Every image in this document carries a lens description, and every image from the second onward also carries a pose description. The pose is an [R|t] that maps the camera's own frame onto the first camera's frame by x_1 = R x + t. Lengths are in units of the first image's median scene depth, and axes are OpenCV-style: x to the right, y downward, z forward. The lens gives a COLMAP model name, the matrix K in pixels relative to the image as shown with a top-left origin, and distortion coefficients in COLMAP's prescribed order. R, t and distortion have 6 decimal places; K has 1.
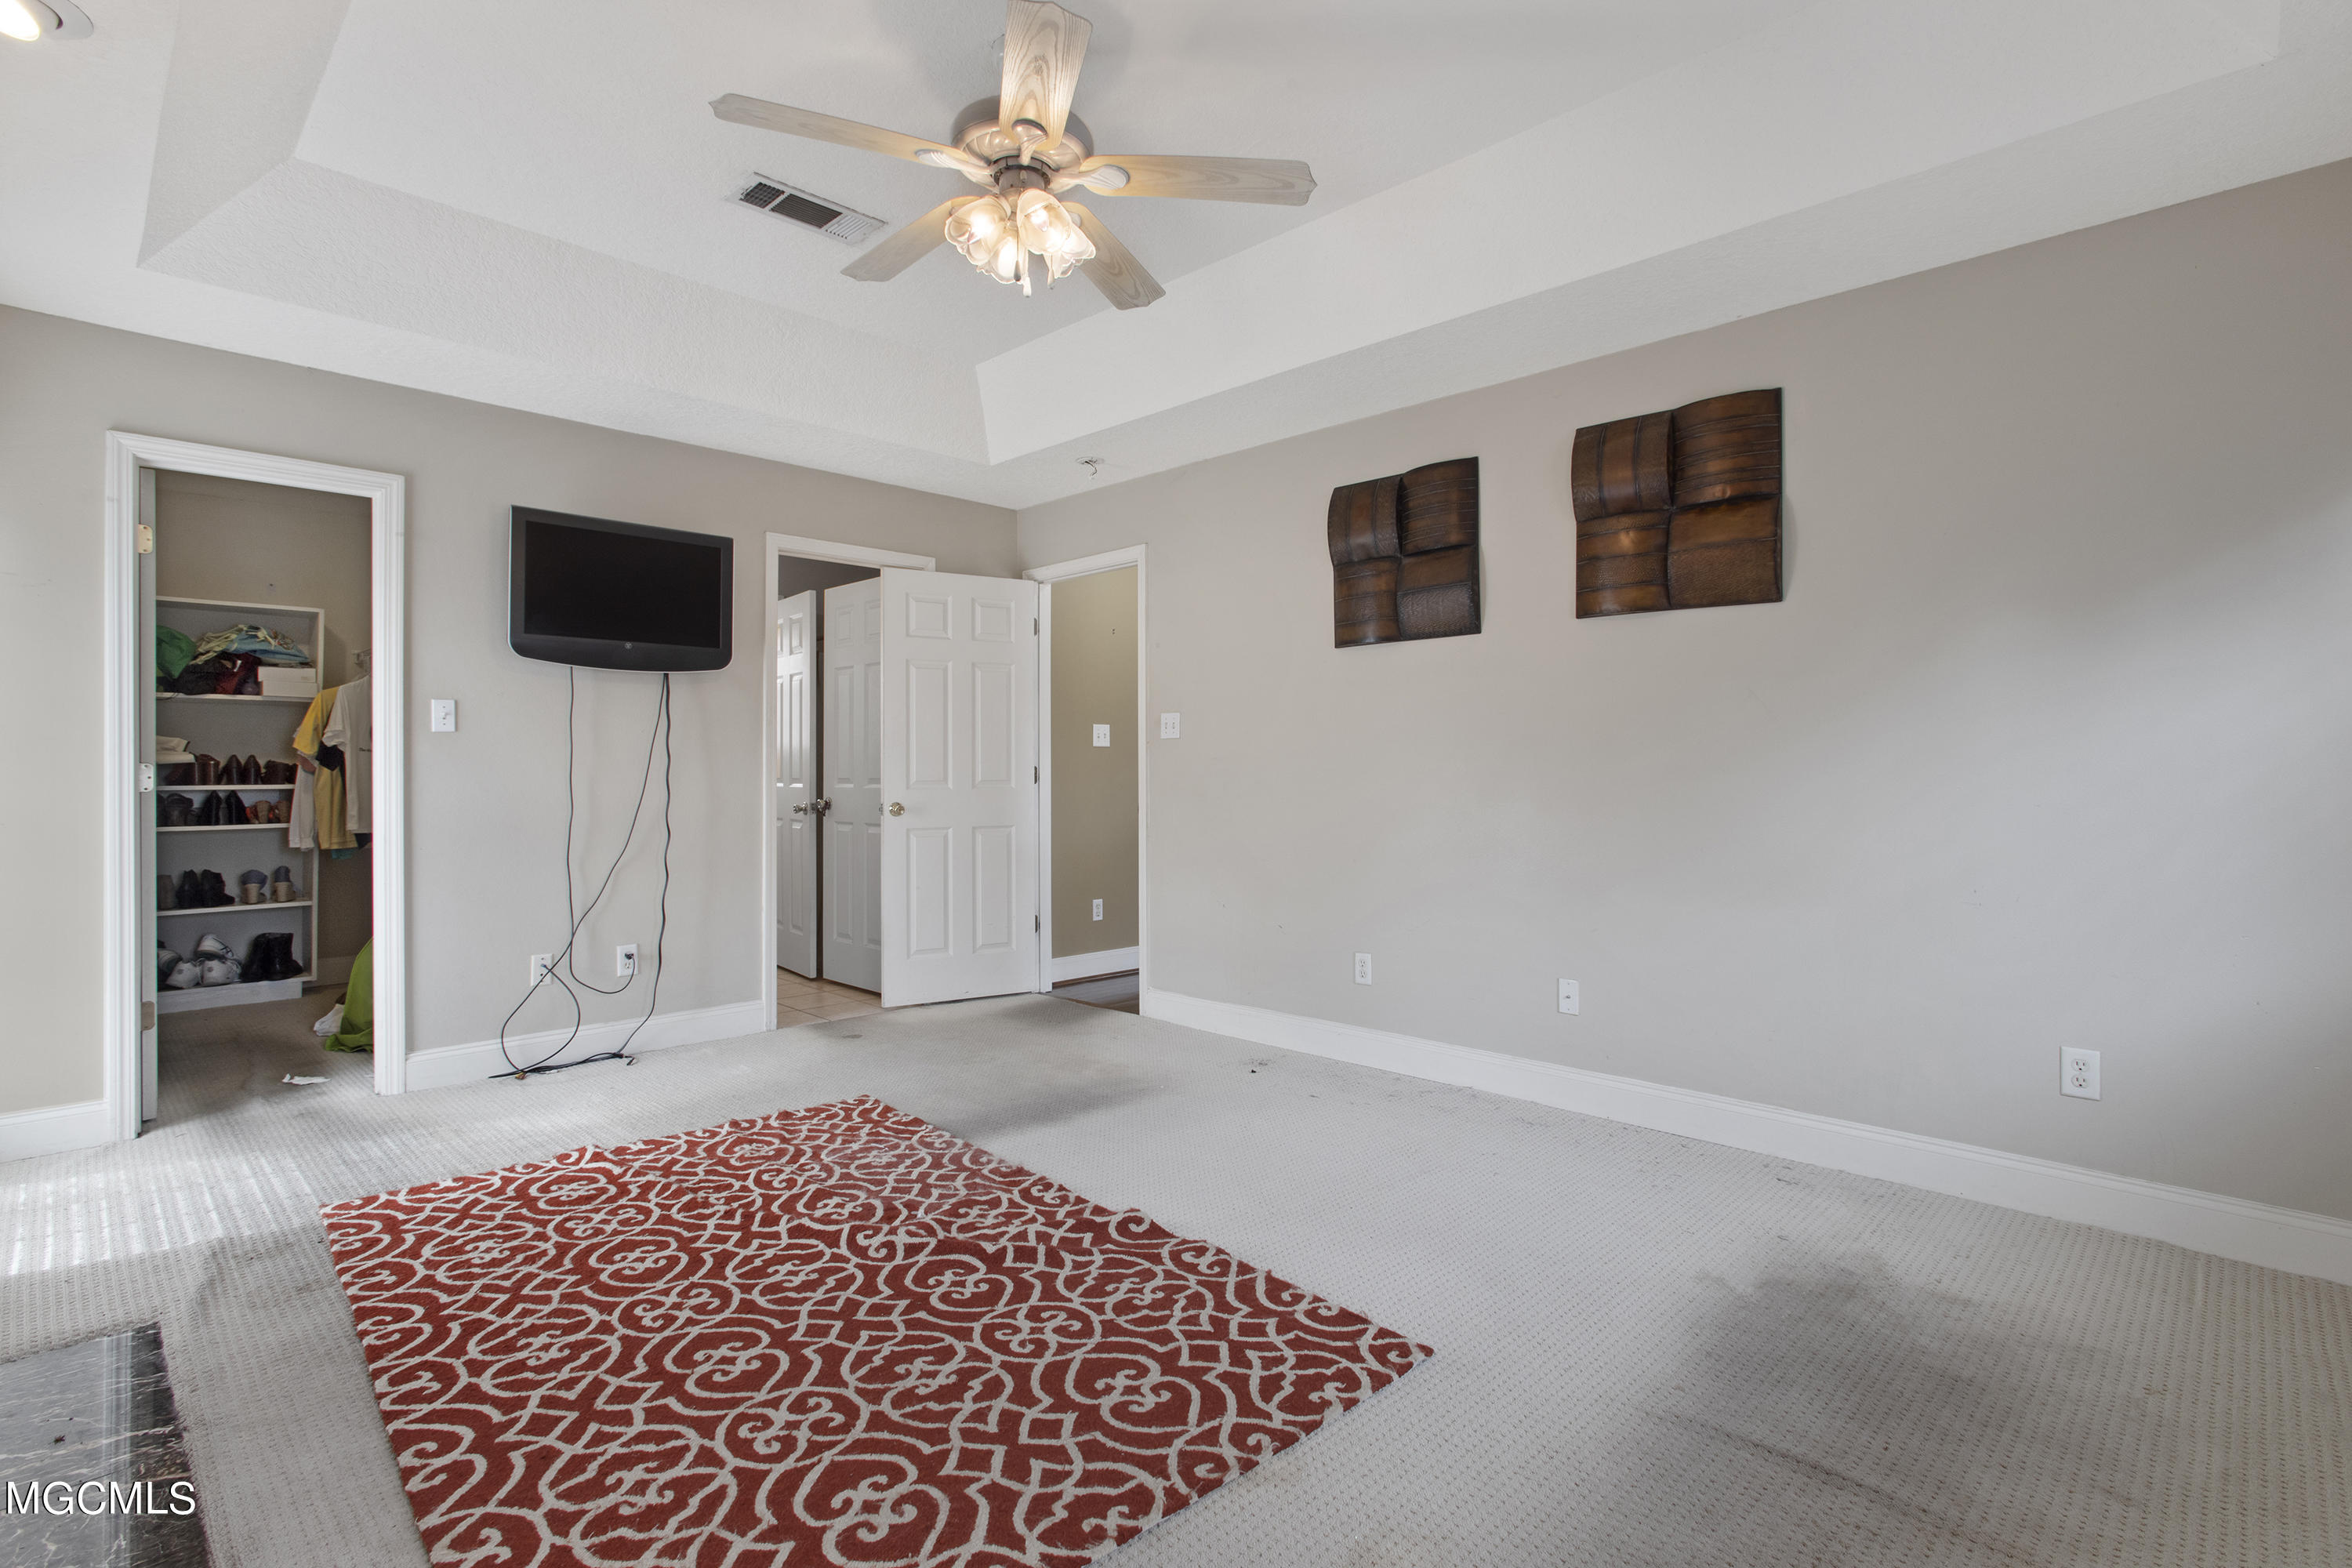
lens RADIAL K [[1118.6, 0, 1173.9], [0, 1118.6, 777.7], [0, 0, 1]] dist [-0.001504, 0.002293]
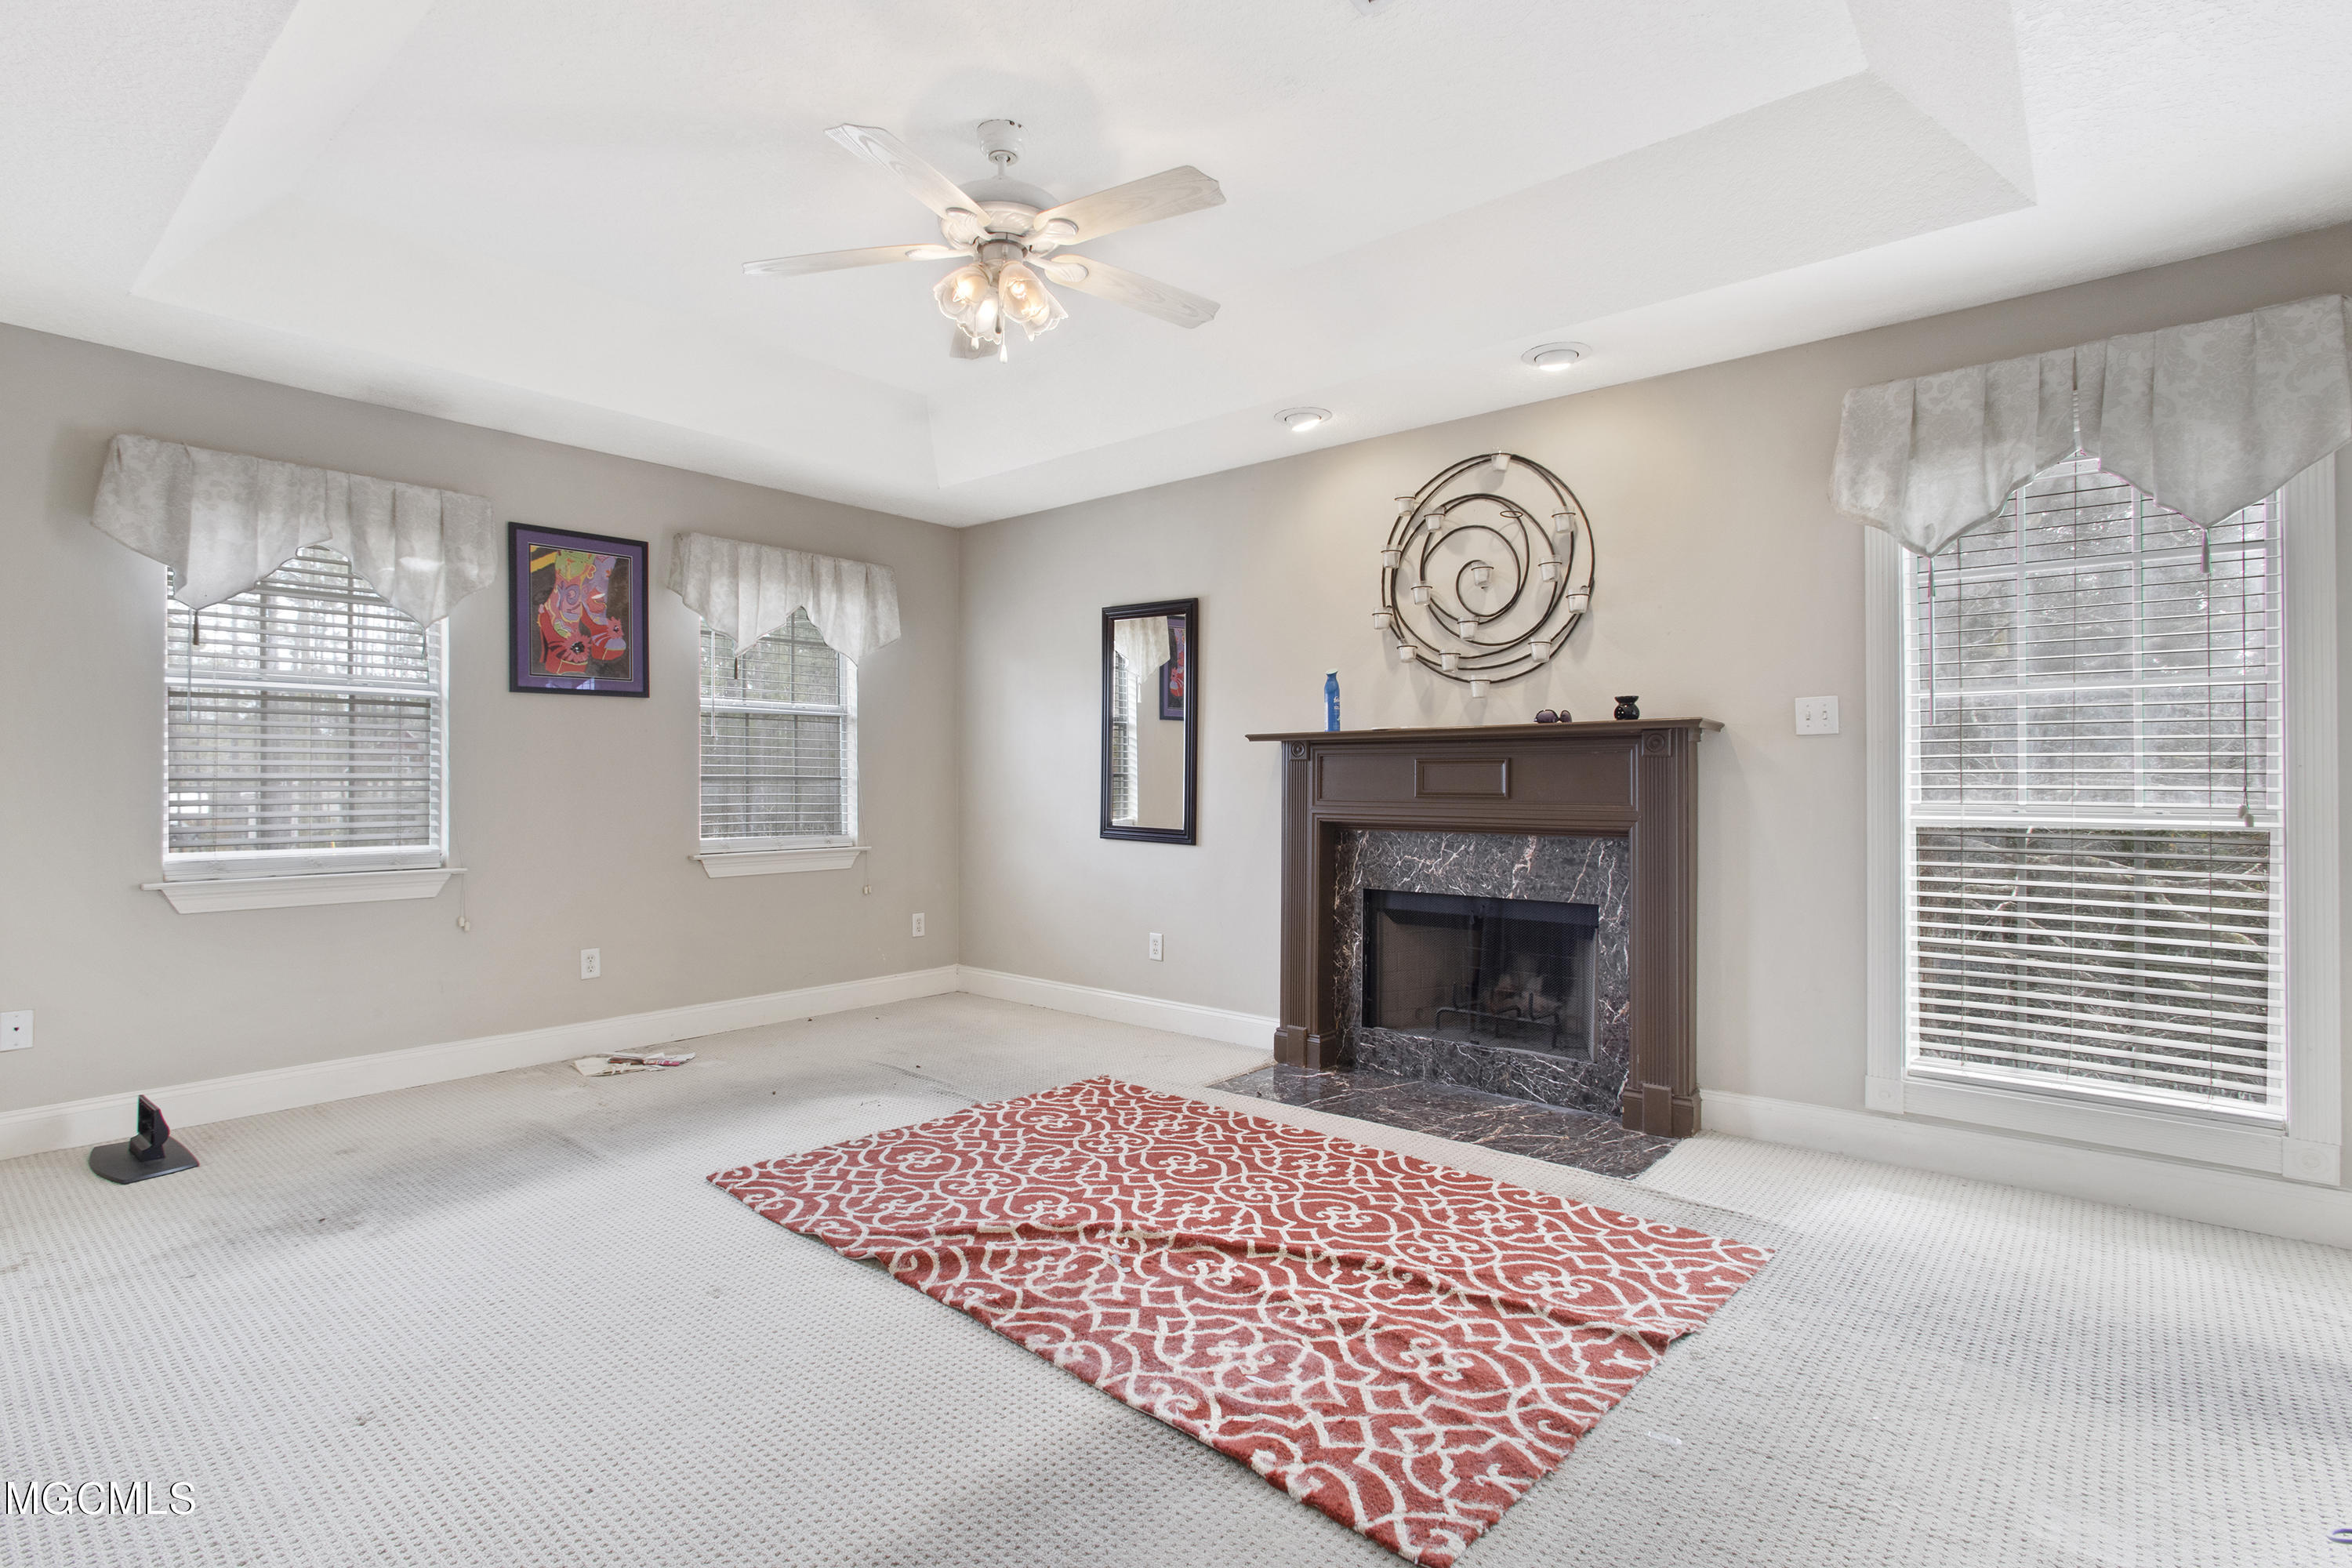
lens RADIAL K [[1118.6, 0, 1176.7], [0, 1118.6, 780.3], [0, 0, 1]] dist [-0.001504, 0.002293]
pose [[-0.996249, 0.000815, -0.086533, -0.237120], [0.000524, 0.999994, 0.003379, -0.011700], [0.086536, 0.003321, -0.996243, 2.331485]]
